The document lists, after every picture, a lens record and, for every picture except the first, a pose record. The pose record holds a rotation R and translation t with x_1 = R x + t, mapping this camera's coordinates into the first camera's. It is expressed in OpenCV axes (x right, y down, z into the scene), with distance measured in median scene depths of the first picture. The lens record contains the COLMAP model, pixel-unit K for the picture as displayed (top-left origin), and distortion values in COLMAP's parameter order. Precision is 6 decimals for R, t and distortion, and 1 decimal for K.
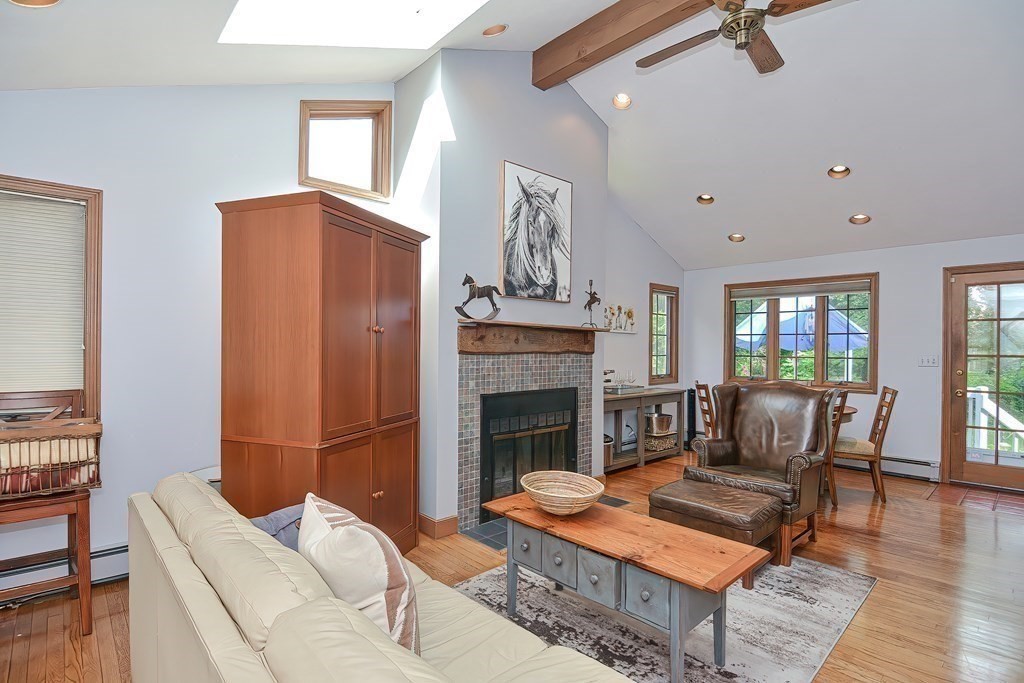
lens RADIAL K [[497.1, 0, 509.6], [0, 497.1, 348.4], [0, 0, 1]] dist [-0.008443, -0.011248]
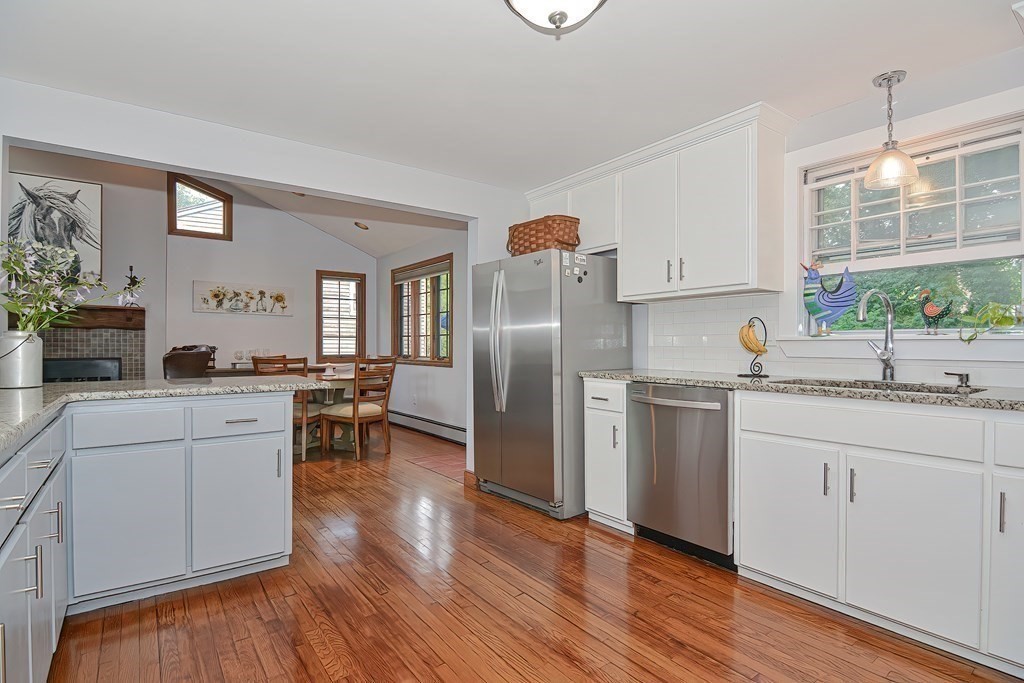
lens RADIAL K [[497.1, 0, 509.6], [0, 497.1, 348.4], [0, 0, 1]] dist [-0.008443, -0.011248]
pose [[0.996262, -0.007191, -0.086081, 1.257601], [0.007309, 0.999973, 0.001056, 0.067416], [0.086071, -0.001681, 0.996288, -0.087892]]
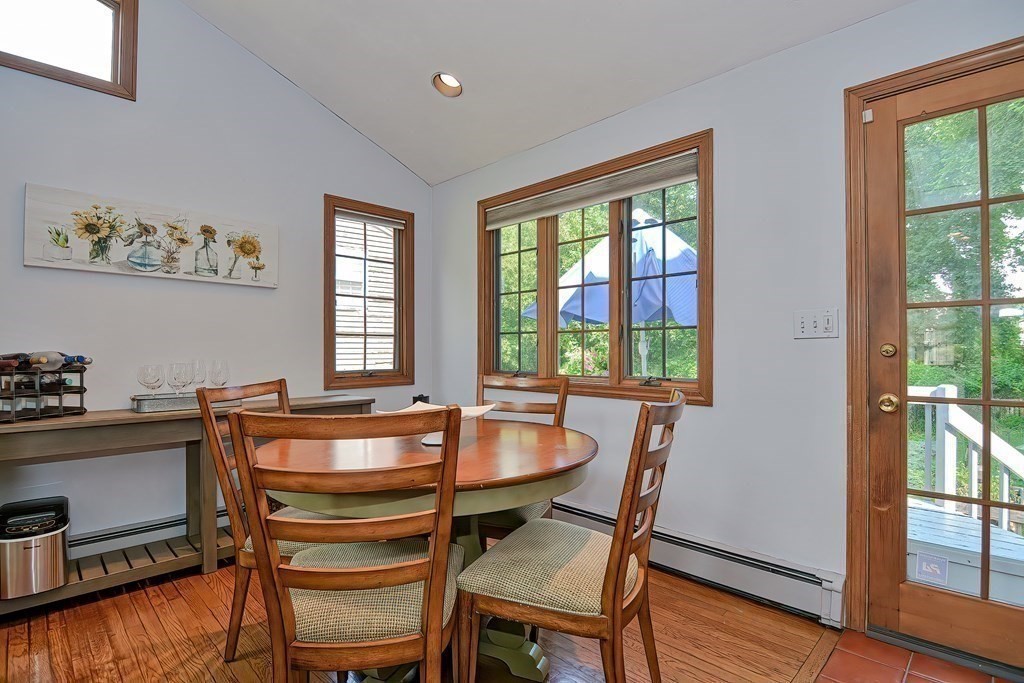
lens RADIAL K [[505.5, 0, 510.7], [0, 505.5, 349.4], [0, 0, 1]] dist [-0.028327, 0.000510]
pose [[0.998967, -0.008768, 0.044577, 0.710122], [0.009048, 0.999941, -0.006084, 0.056711], [-0.044521, 0.006481, 0.998987, 0.730040]]
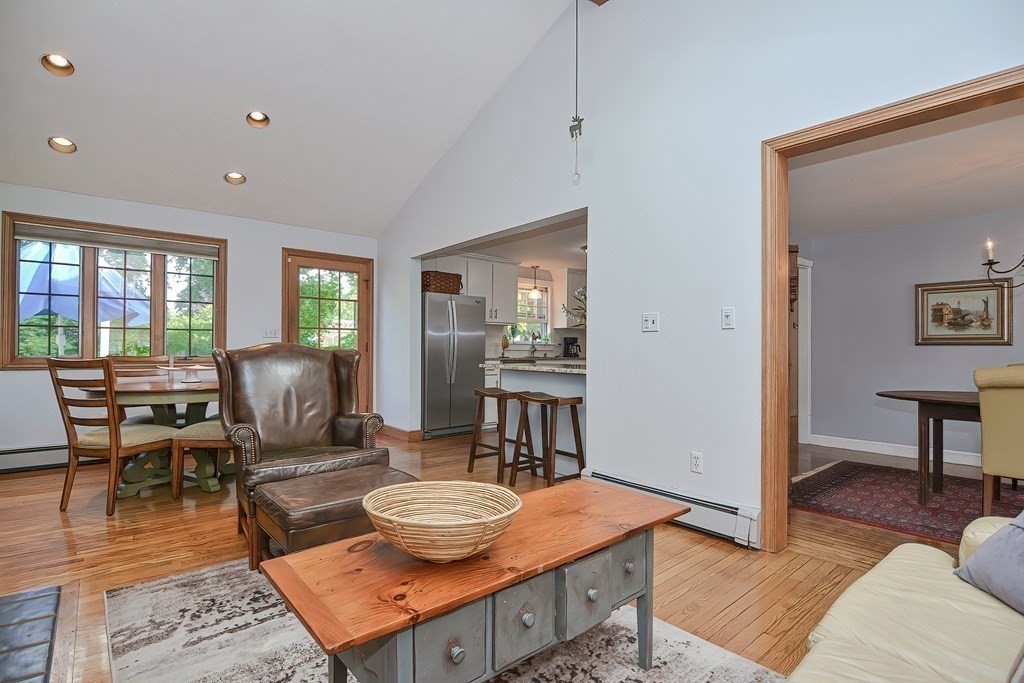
lens RADIAL K [[497.1, 0, 509.6], [0, 497.1, 348.4], [0, 0, 1]] dist [-0.008443, -0.011248]
pose [[0.025662, -0.005797, 0.999654, -0.254392], [-0.000317, 0.999983, 0.005807, 0.065612], [-0.999671, -0.000466, 0.025660, 0.553280]]
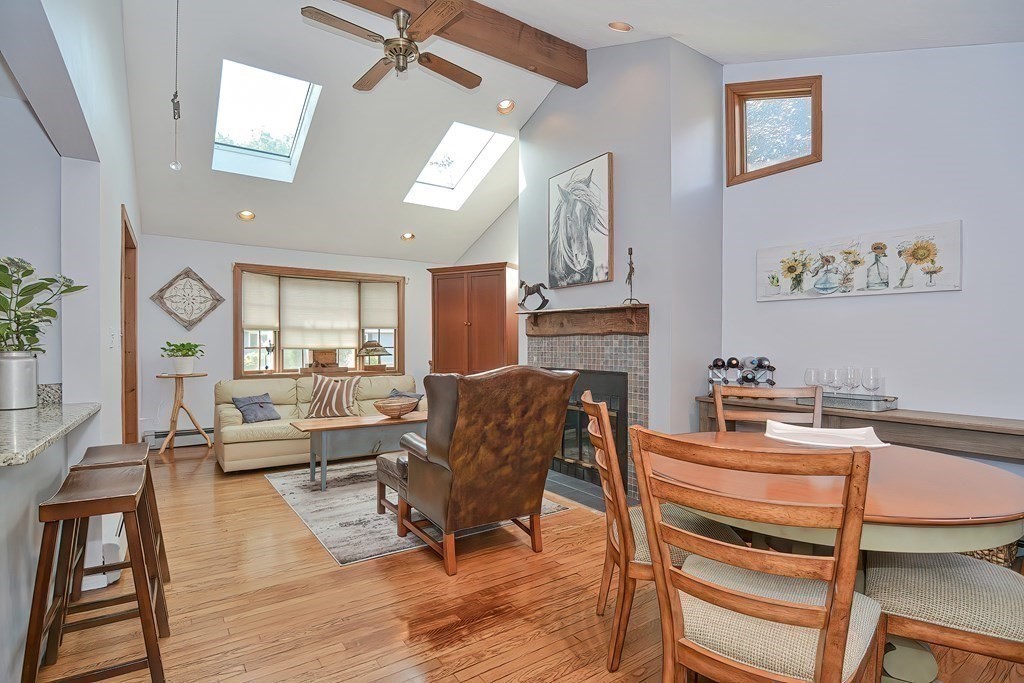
lens RADIAL K [[497.1, 0, 509.6], [0, 497.1, 348.4], [0, 0, 1]] dist [-0.008443, -0.011248]
pose [[-0.130452, 0.000386, -0.991455, 1.132581], [-0.005623, 0.999984, 0.001129, 0.037968], [0.991439, 0.005722, -0.130448, 0.989622]]
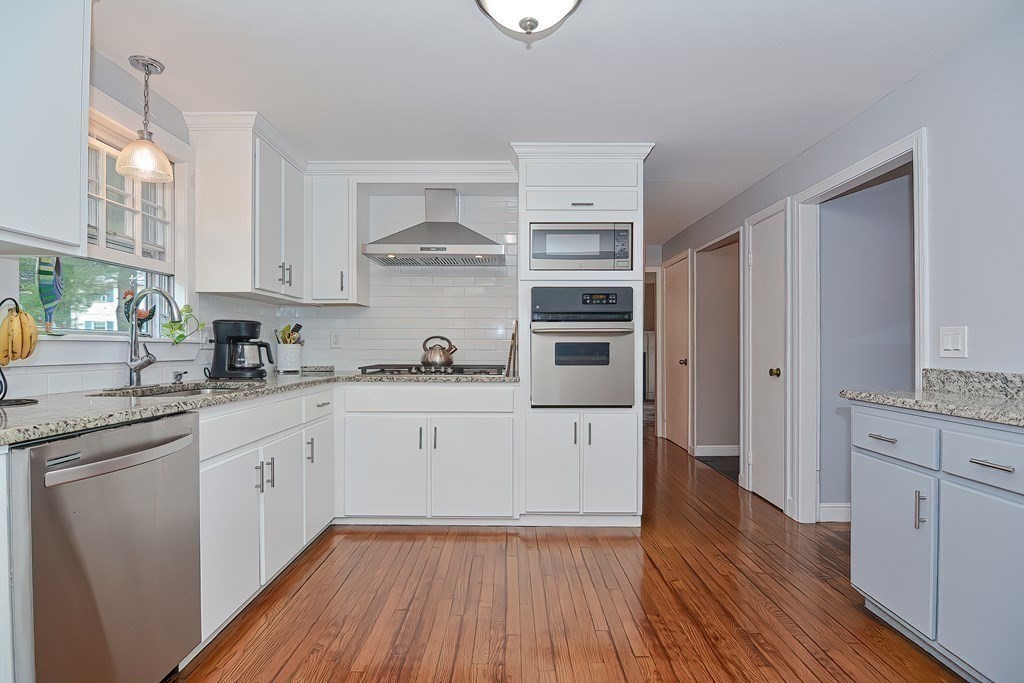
lens RADIAL K [[497.1, 0, 509.6], [0, 497.1, 348.4], [0, 0, 1]] dist [-0.008443, -0.011248]
pose [[-0.737809, -0.011582, 0.674911, 1.002142], [-0.003347, 0.999903, 0.013500, 0.060457], [-0.675002, 0.007701, -0.737776, 0.628962]]
